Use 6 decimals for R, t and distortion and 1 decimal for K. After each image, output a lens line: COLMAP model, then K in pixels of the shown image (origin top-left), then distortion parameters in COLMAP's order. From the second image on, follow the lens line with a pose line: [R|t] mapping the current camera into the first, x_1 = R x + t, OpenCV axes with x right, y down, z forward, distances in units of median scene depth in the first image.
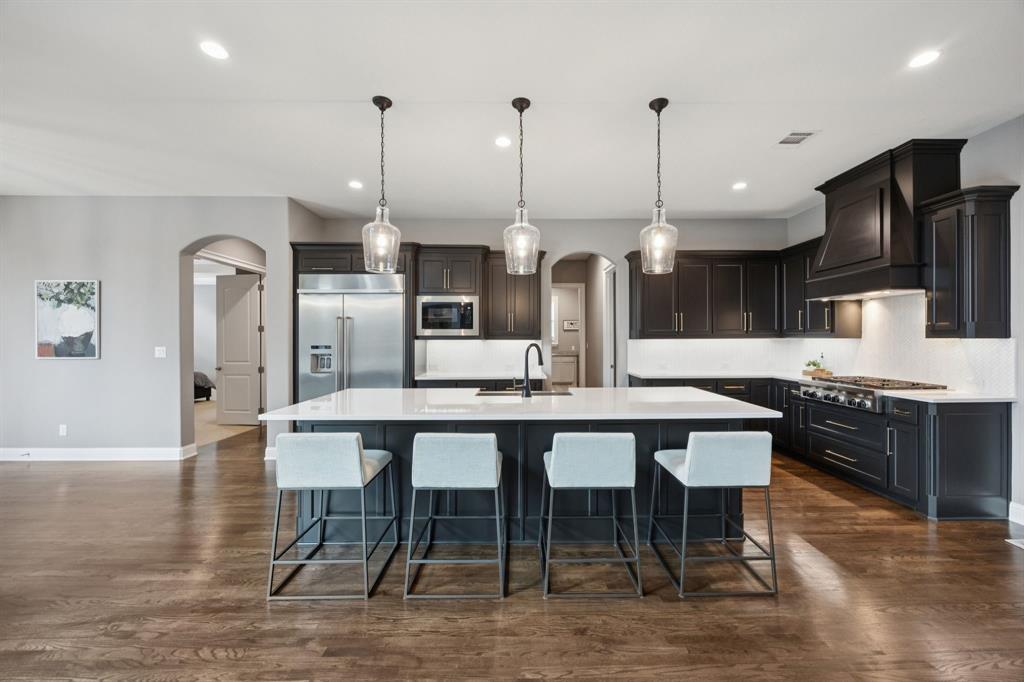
lens RADIAL K [[392.8, 0, 511.2], [0, 392.8, 340.5], [0, 0, 1]] dist [-0.002456, -0.000587]
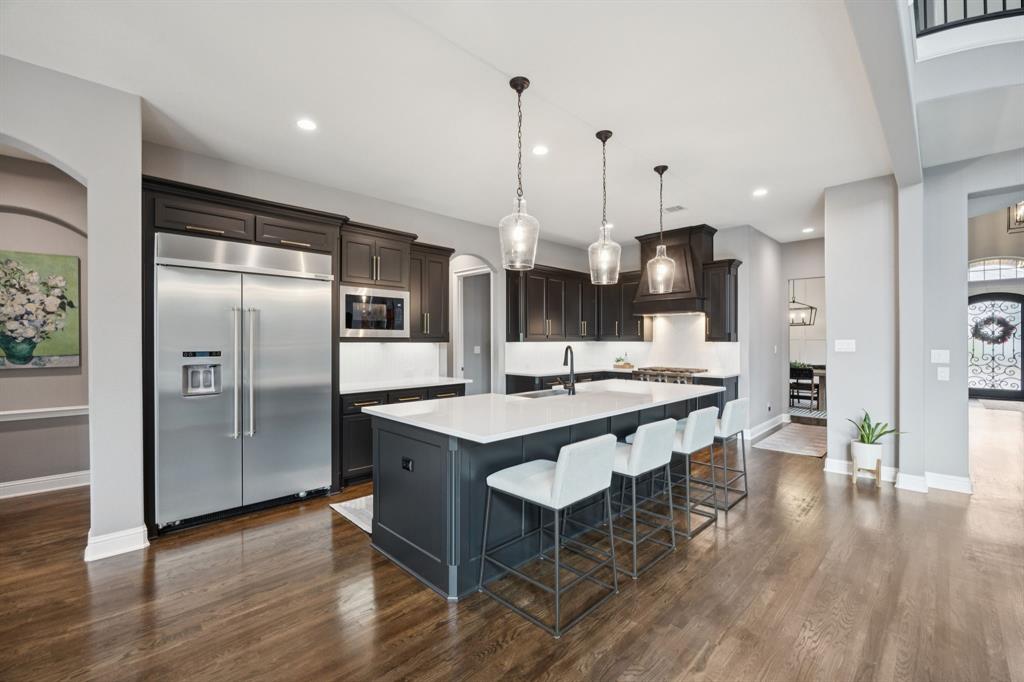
lens RADIAL K [[429.8, 0, 510.8], [0, 429.8, 341.3], [0, 0, 1]] dist [-0.004741, -0.000348]
pose [[0.728495, 0.002978, 0.685045, -0.592125], [0.000417, 0.999988, -0.004791, 0.000086], [-0.685051, 0.003776, 0.728485, 0.158840]]
